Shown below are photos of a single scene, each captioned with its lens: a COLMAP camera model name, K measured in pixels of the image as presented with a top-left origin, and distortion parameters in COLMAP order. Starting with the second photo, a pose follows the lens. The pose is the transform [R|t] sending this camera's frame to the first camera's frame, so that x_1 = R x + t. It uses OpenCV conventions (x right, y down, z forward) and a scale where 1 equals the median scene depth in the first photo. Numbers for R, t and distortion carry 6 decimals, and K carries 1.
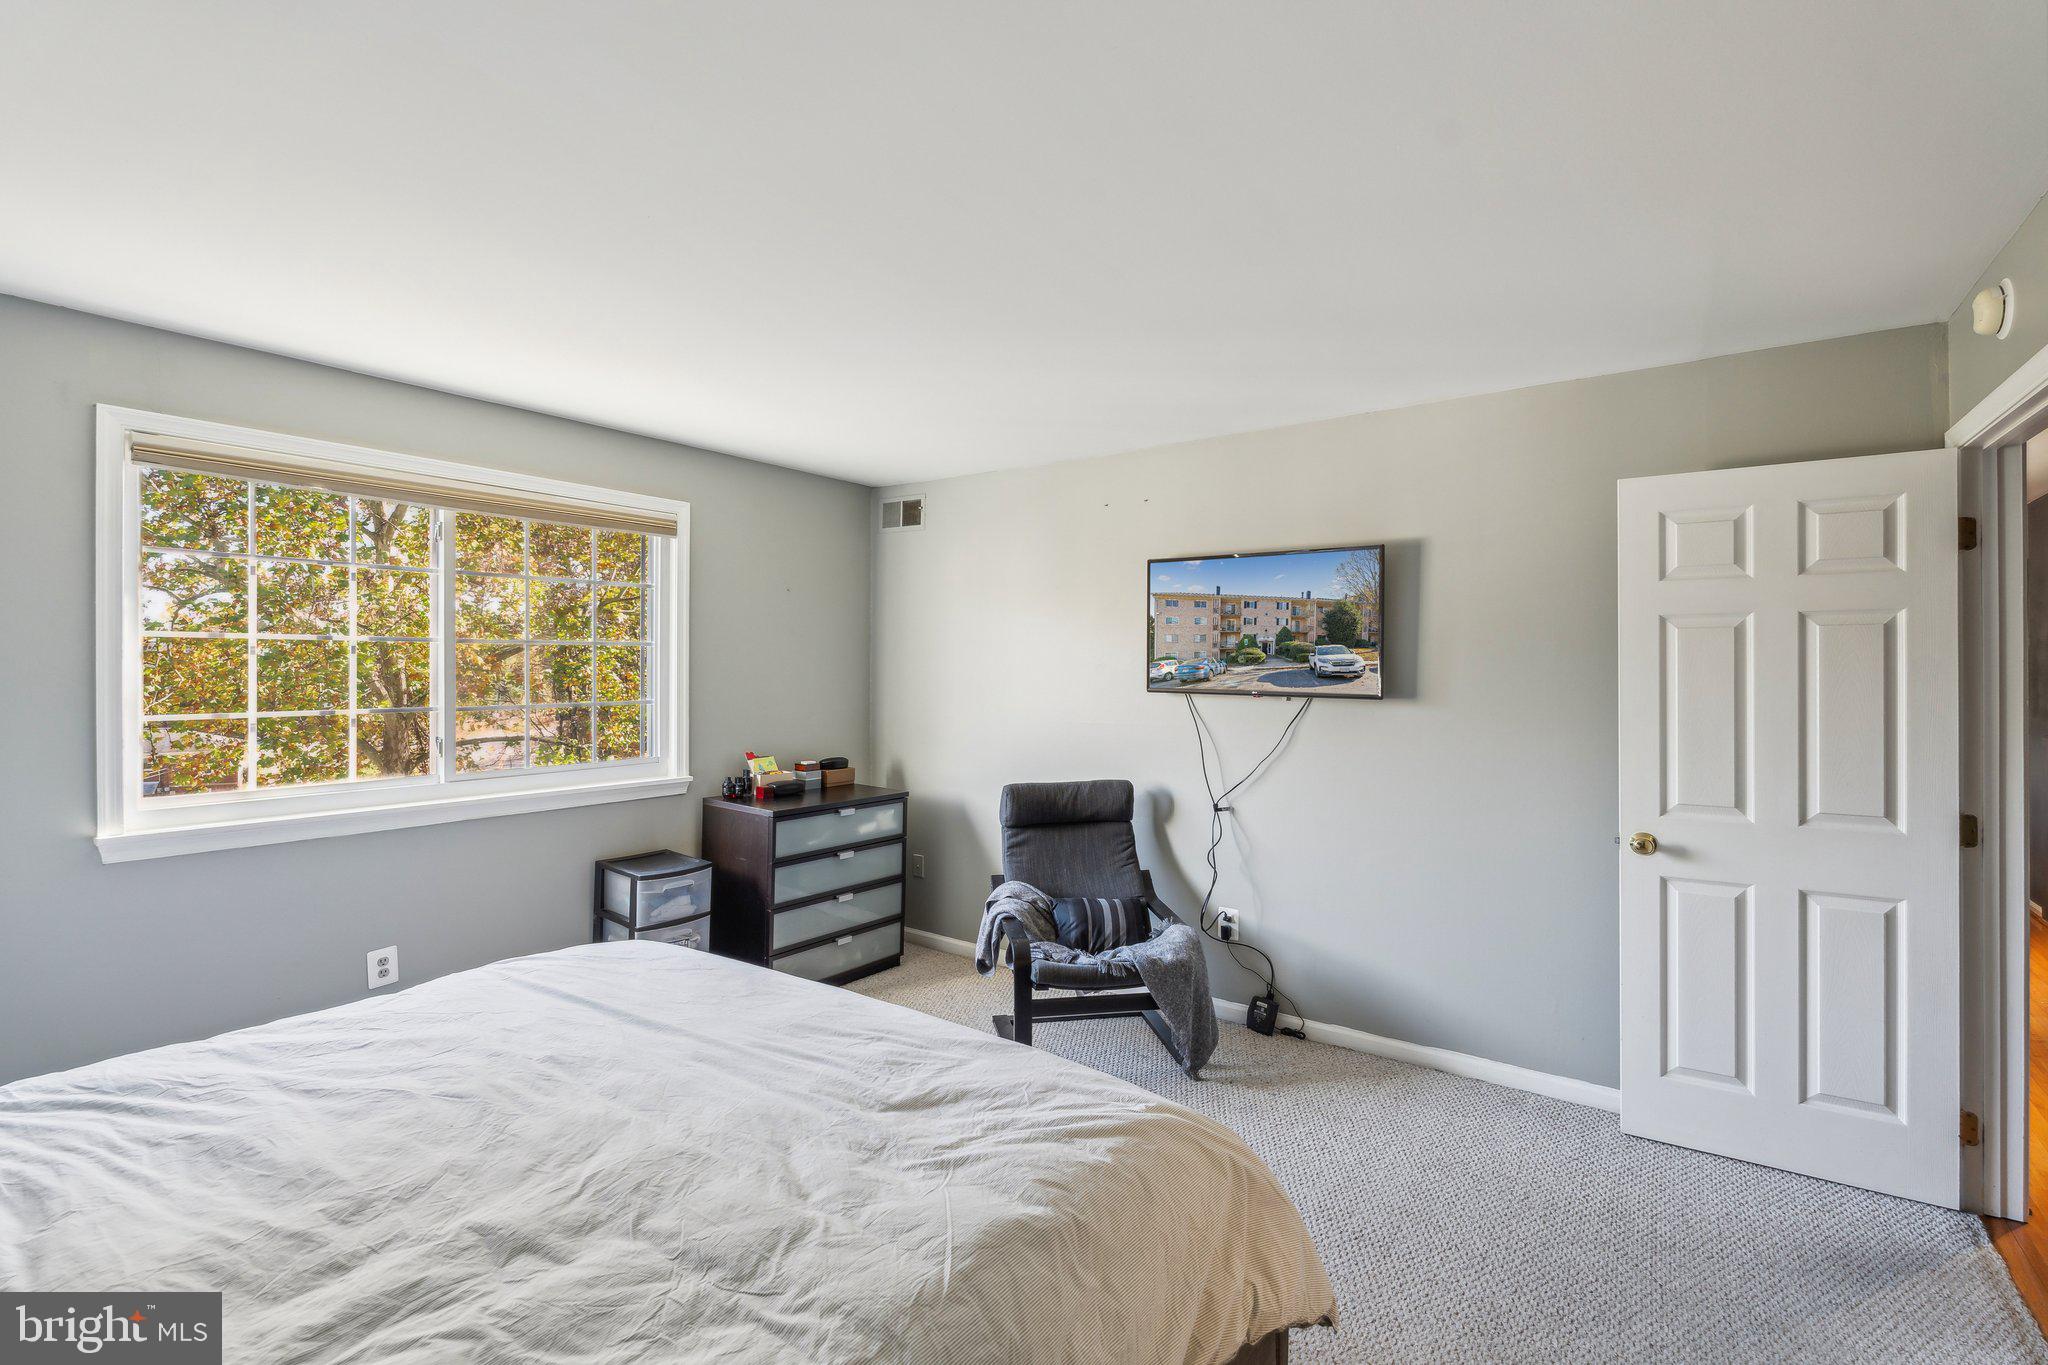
lens RADIAL K [[903.4, 0, 1022.2], [0, 903.4, 690.8], [0, 0, 1]] dist [-0.002189, 0.000454]
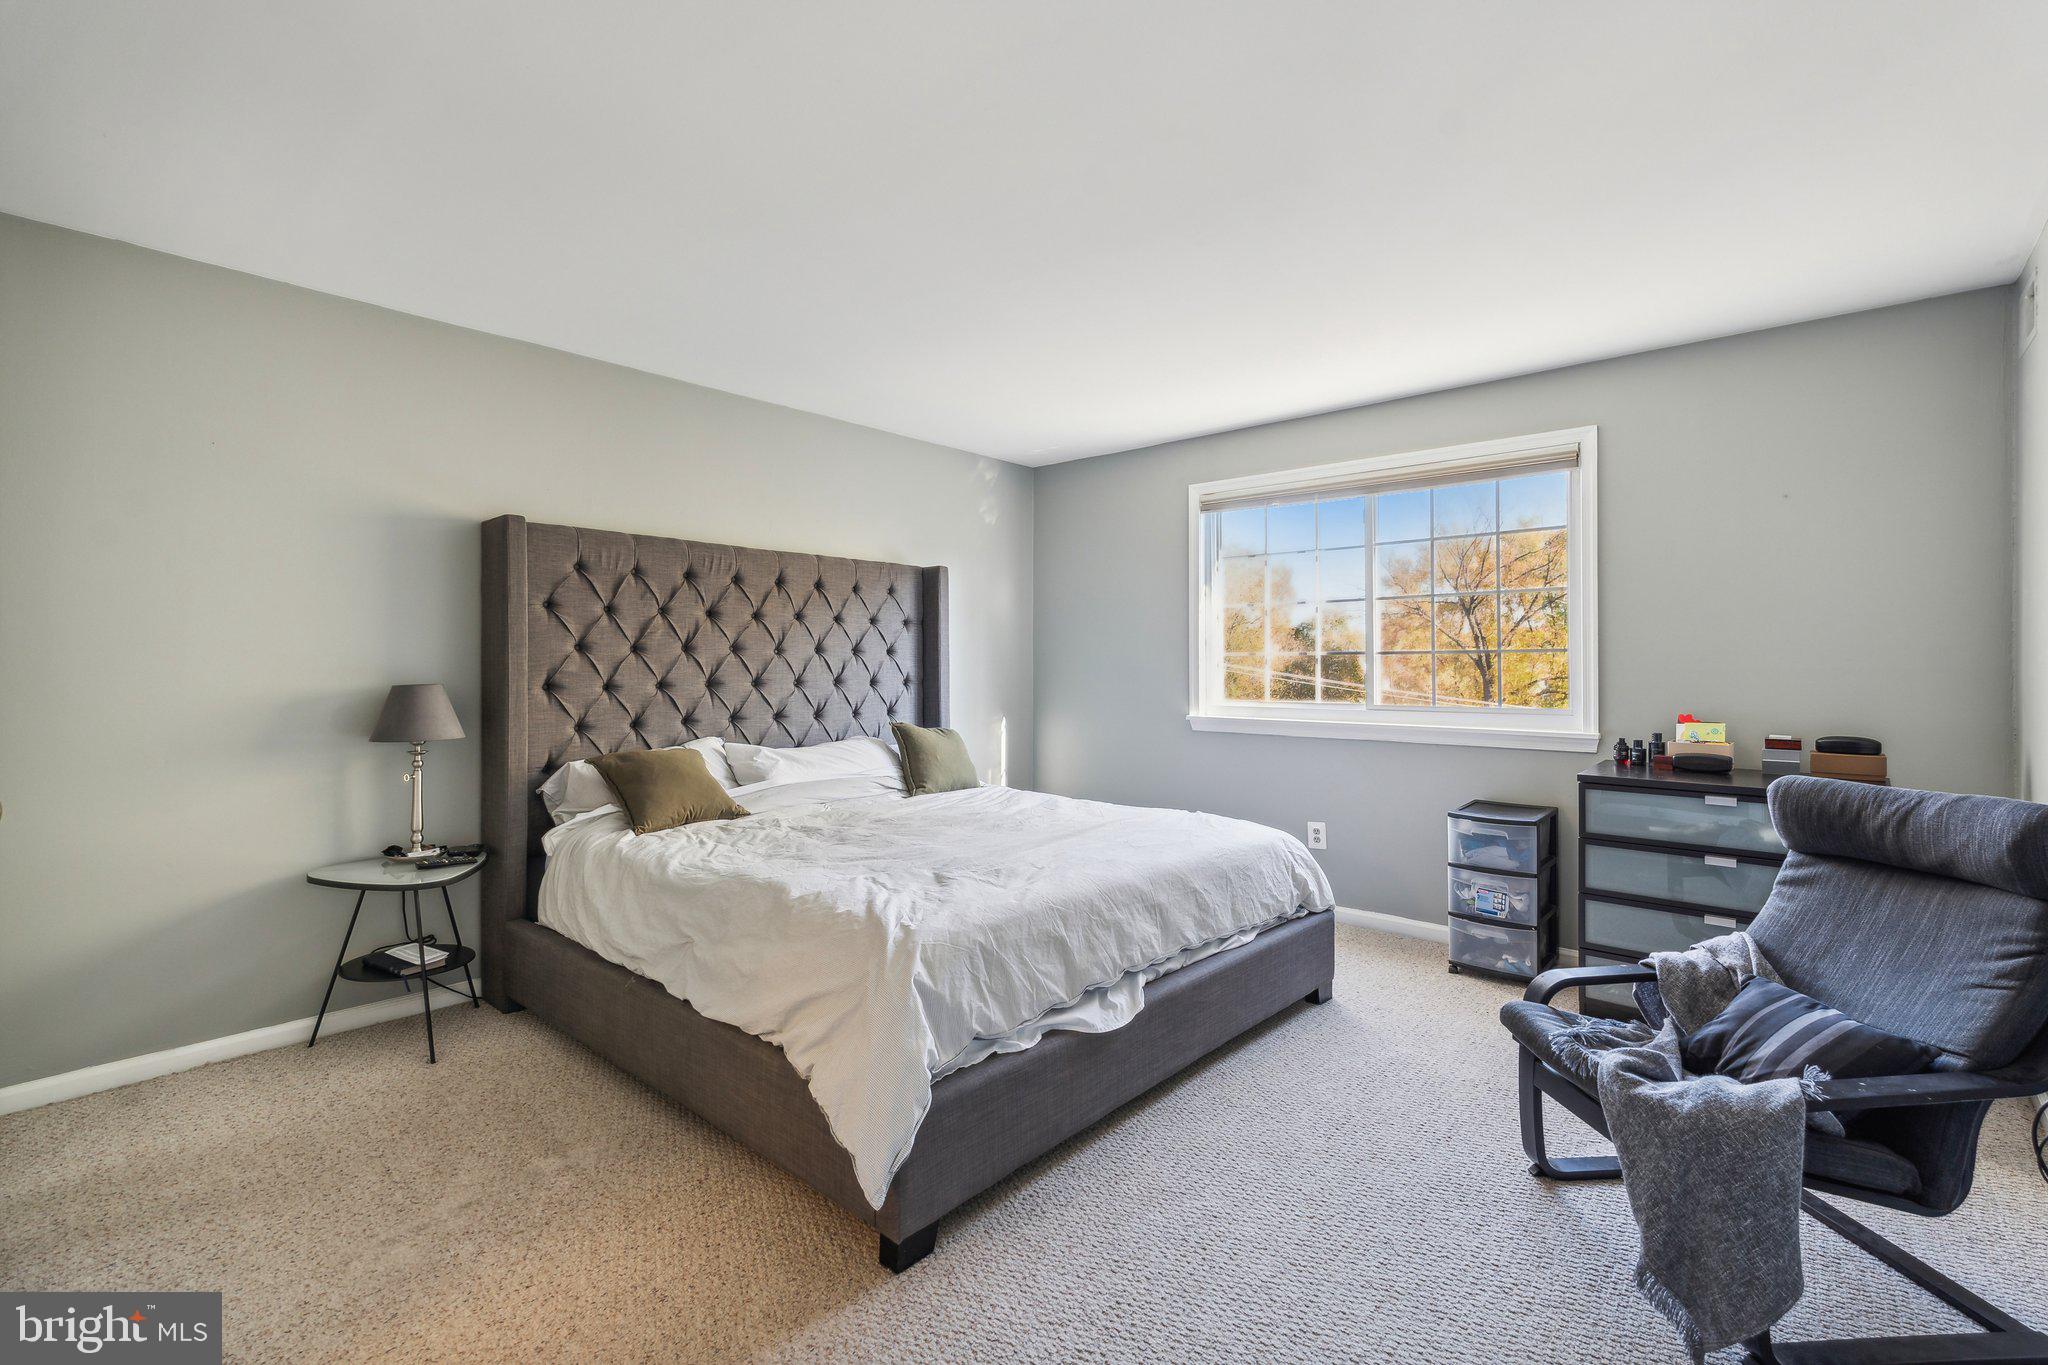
lens RADIAL K [[958.3, 0, 1022.1], [0, 958.3, 671.0], [0, 0, 1]] dist [-0.013475, 0.005216]
pose [[-0.114424, 0.006262, -0.993412, 0.695130], [-0.019587, 0.999772, 0.008558, 0.041288], [0.993239, 0.020437, -0.114276, 0.607810]]
